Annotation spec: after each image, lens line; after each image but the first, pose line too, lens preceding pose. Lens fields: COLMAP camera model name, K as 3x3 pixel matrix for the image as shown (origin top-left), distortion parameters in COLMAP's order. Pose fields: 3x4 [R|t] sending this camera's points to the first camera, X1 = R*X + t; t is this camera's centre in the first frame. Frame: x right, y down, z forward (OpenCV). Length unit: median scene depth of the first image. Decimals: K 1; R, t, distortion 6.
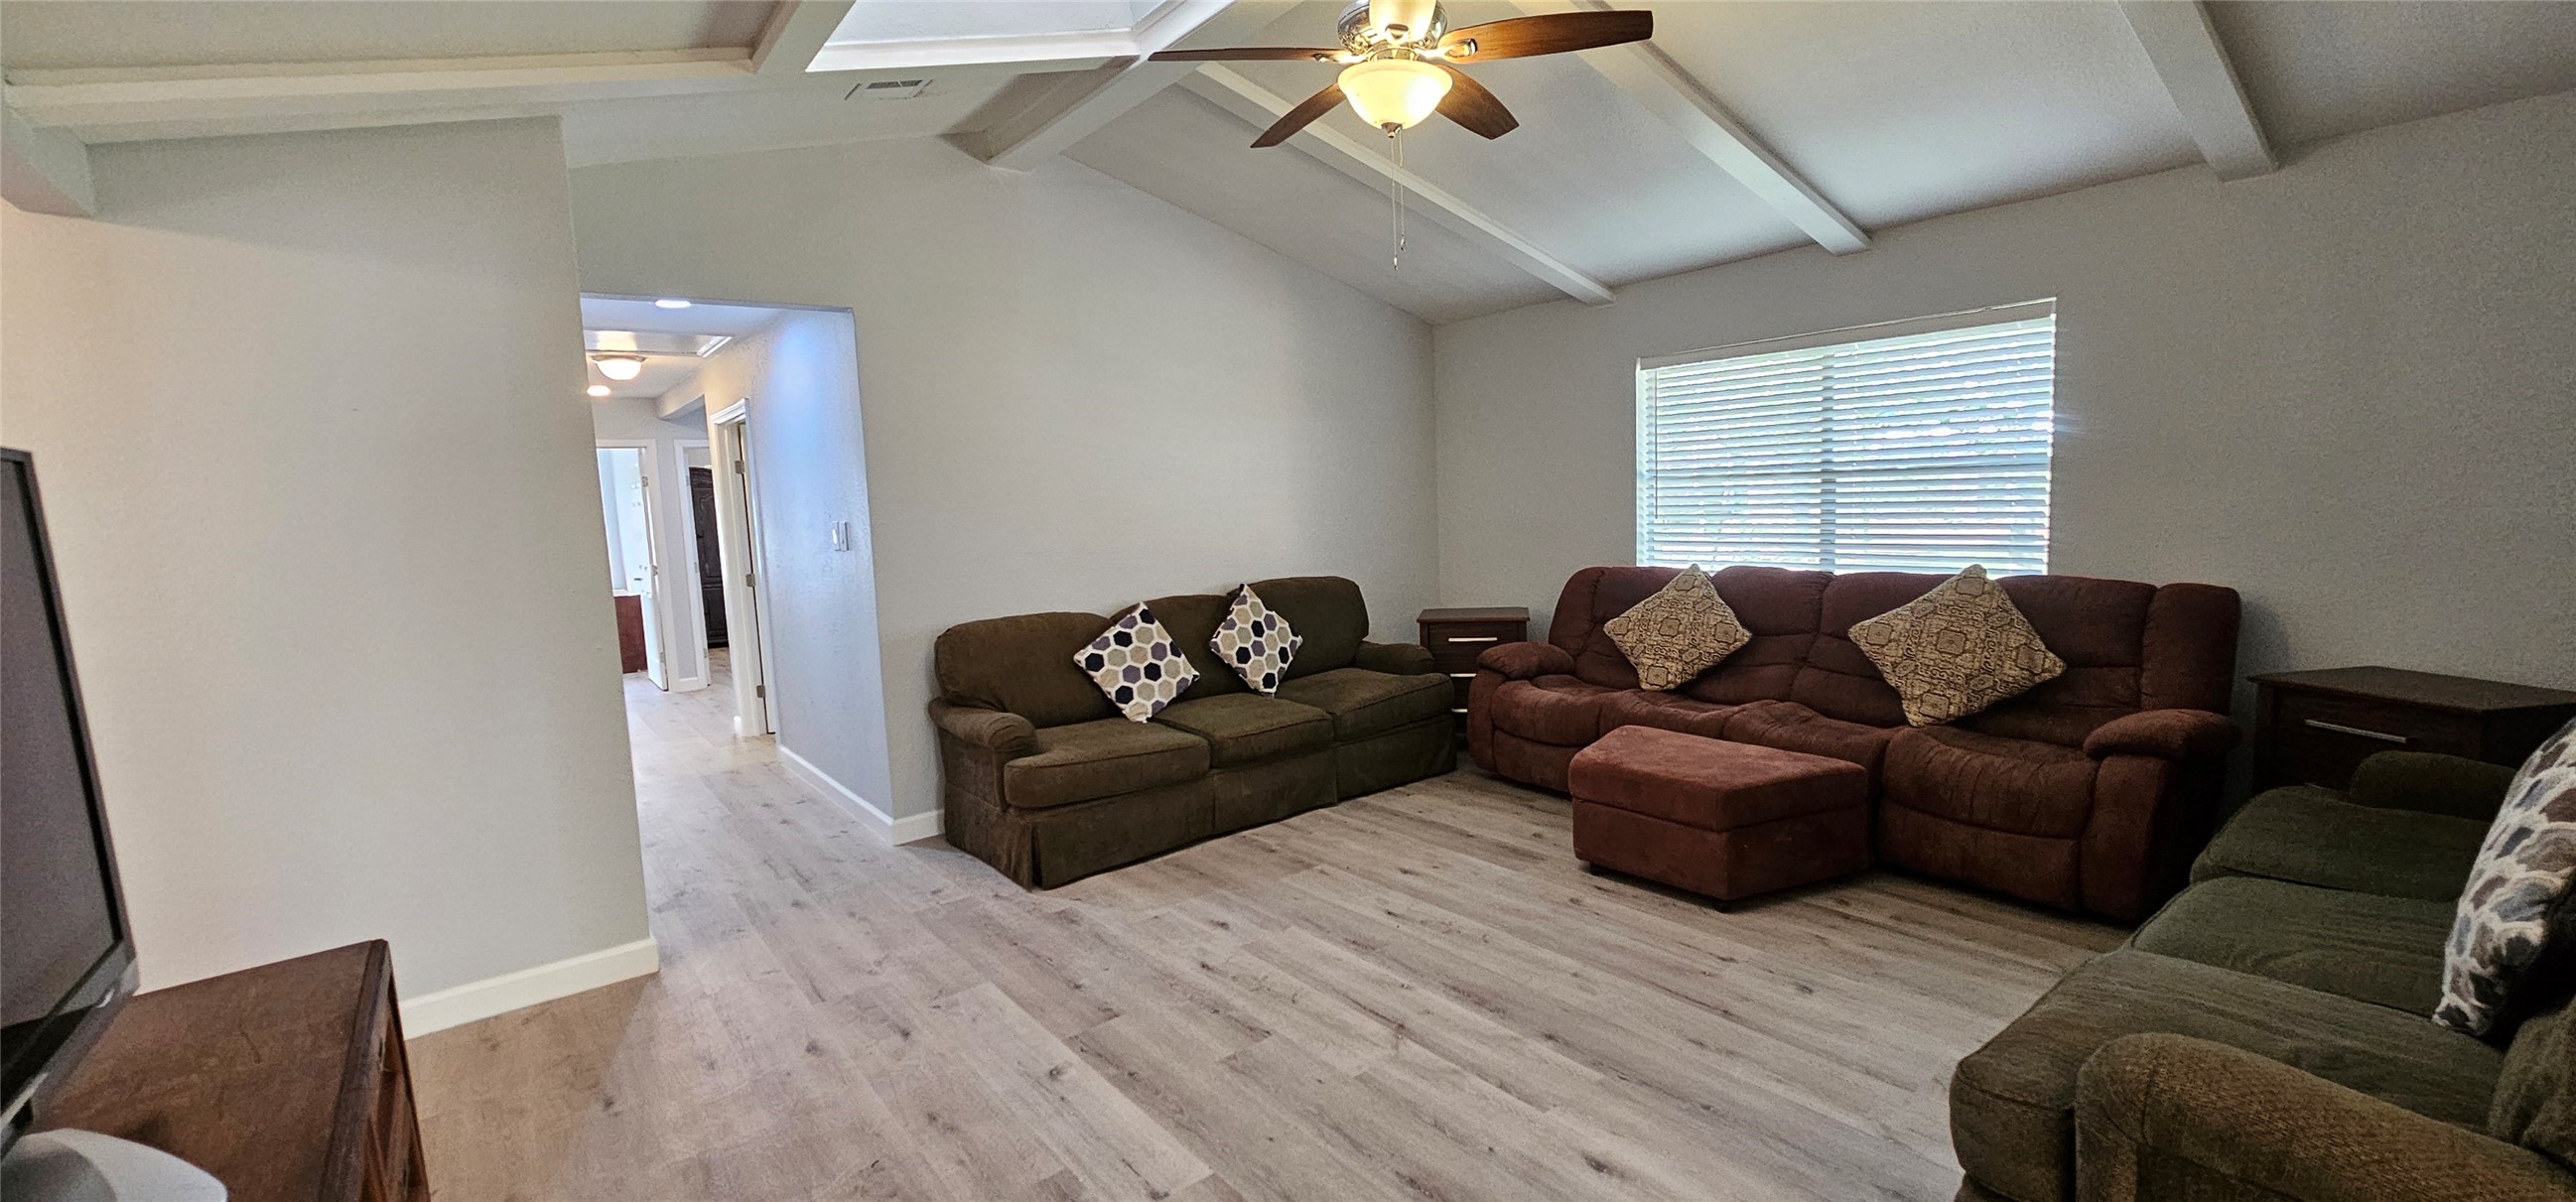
lens RADIAL K [[1056.8, 0, 1280.6], [0, 1056.8, 611.9], [0, 0, 1]] dist [-0.007106, 0.003734]
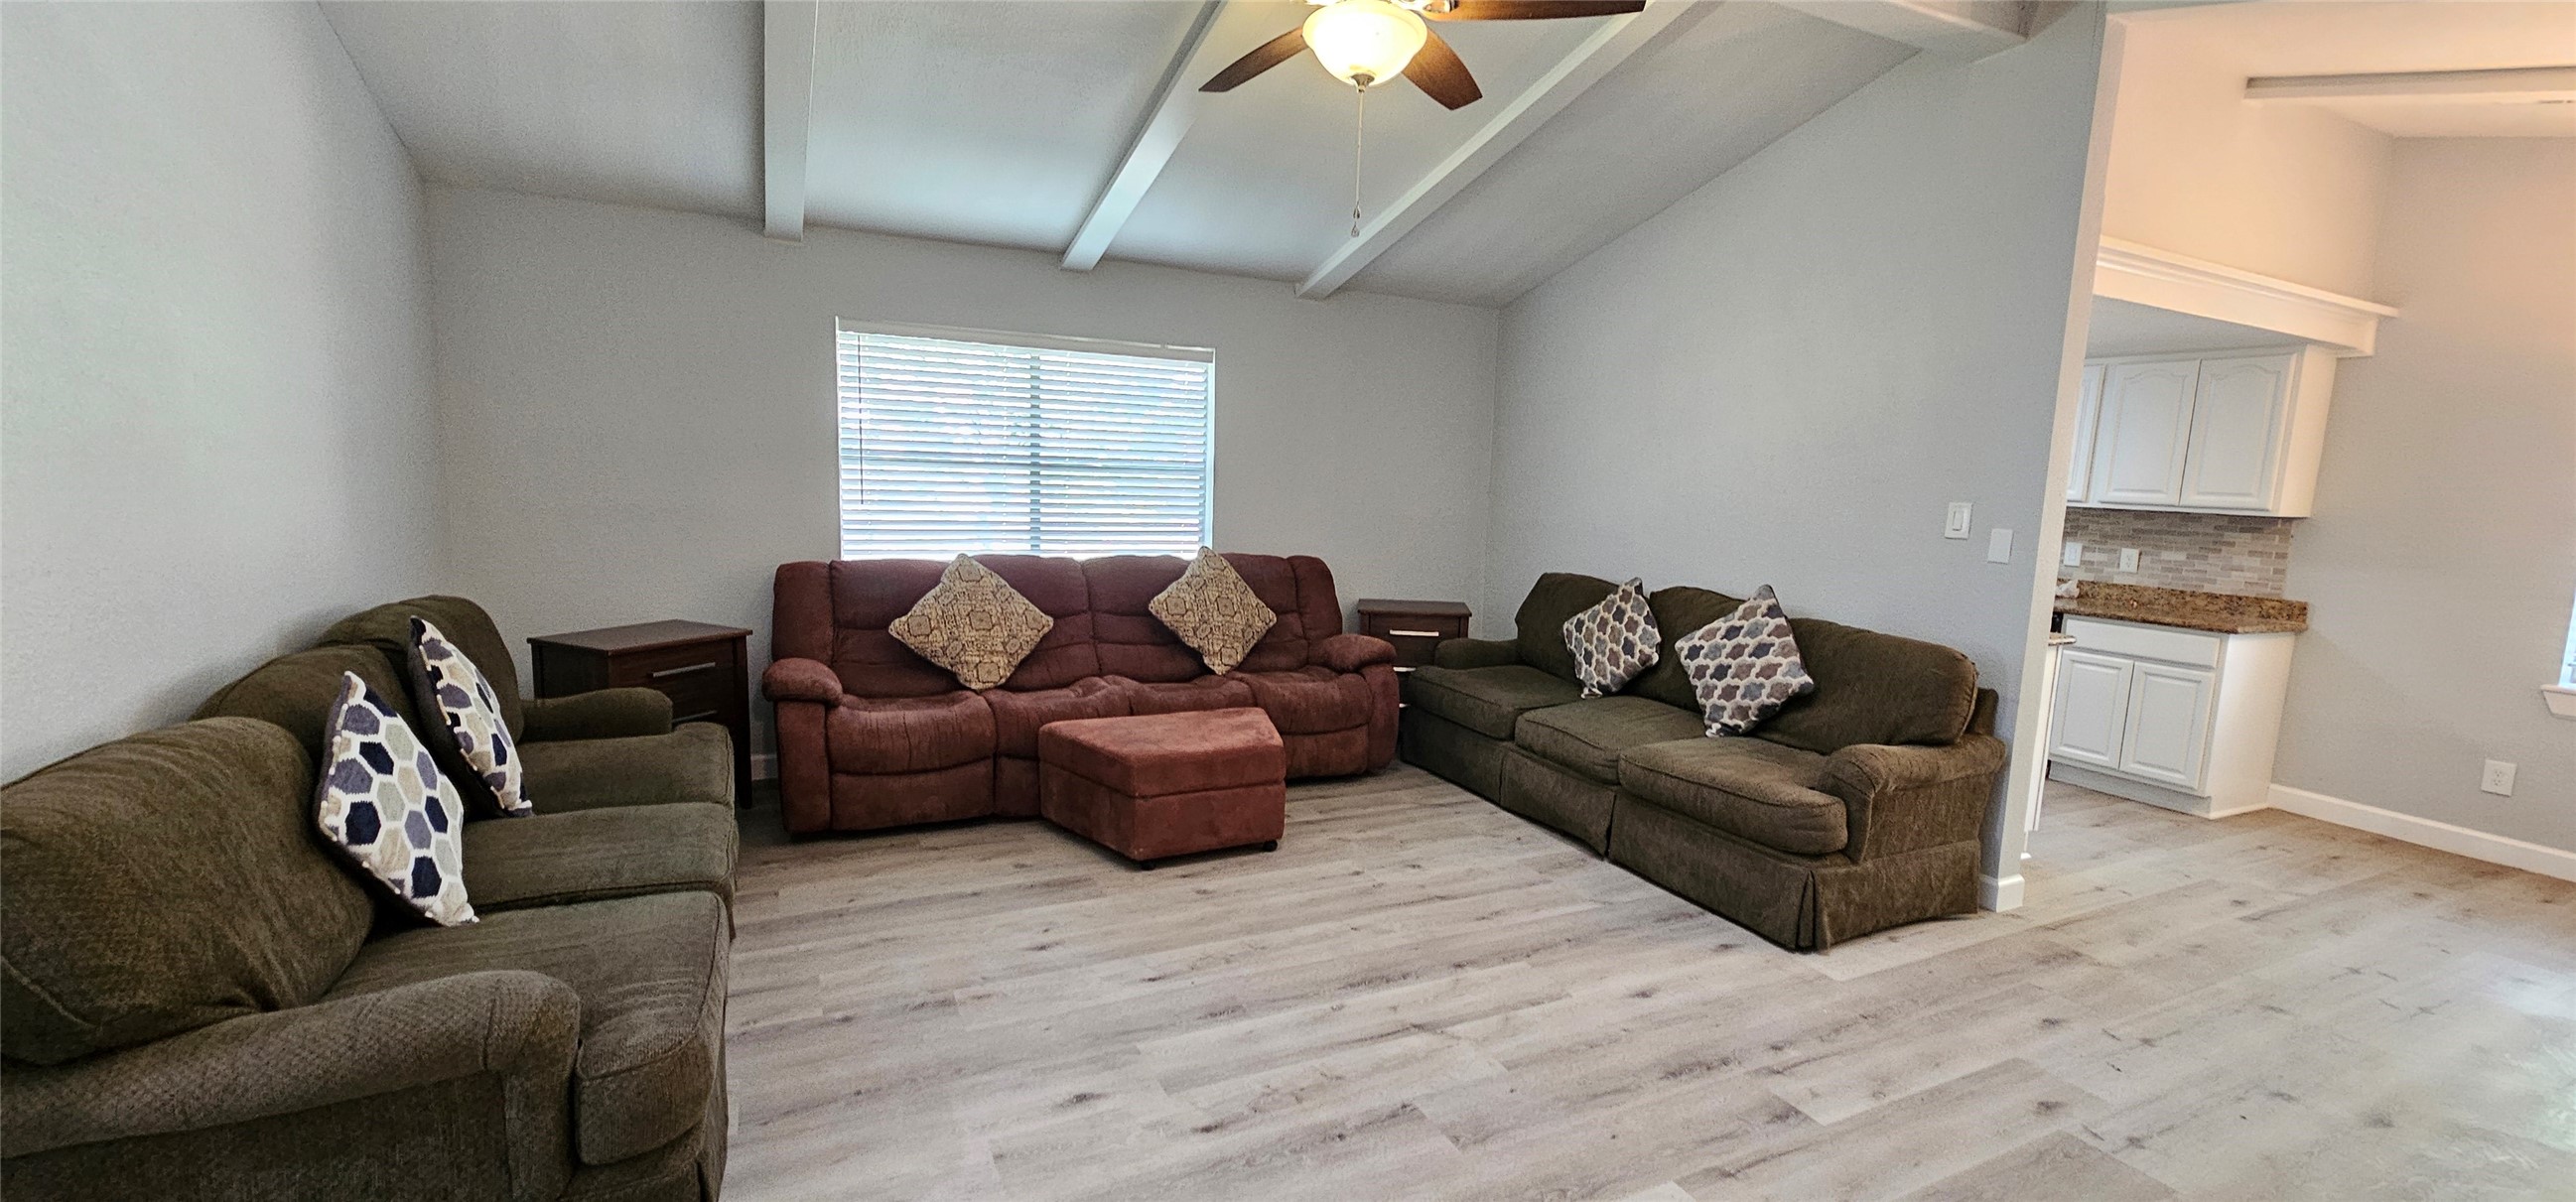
lens RADIAL K [[1063.2, 0, 1275.9], [0, 1063.2, 605.5], [0, 0, 1]] dist [-0.001167, -0.000104]
pose [[0.198303, -0.075806, 0.977205, -0.631803], [0.066721, 0.995736, 0.063704, -0.051898], [-0.977867, 0.052567, 0.202515, 0.675382]]
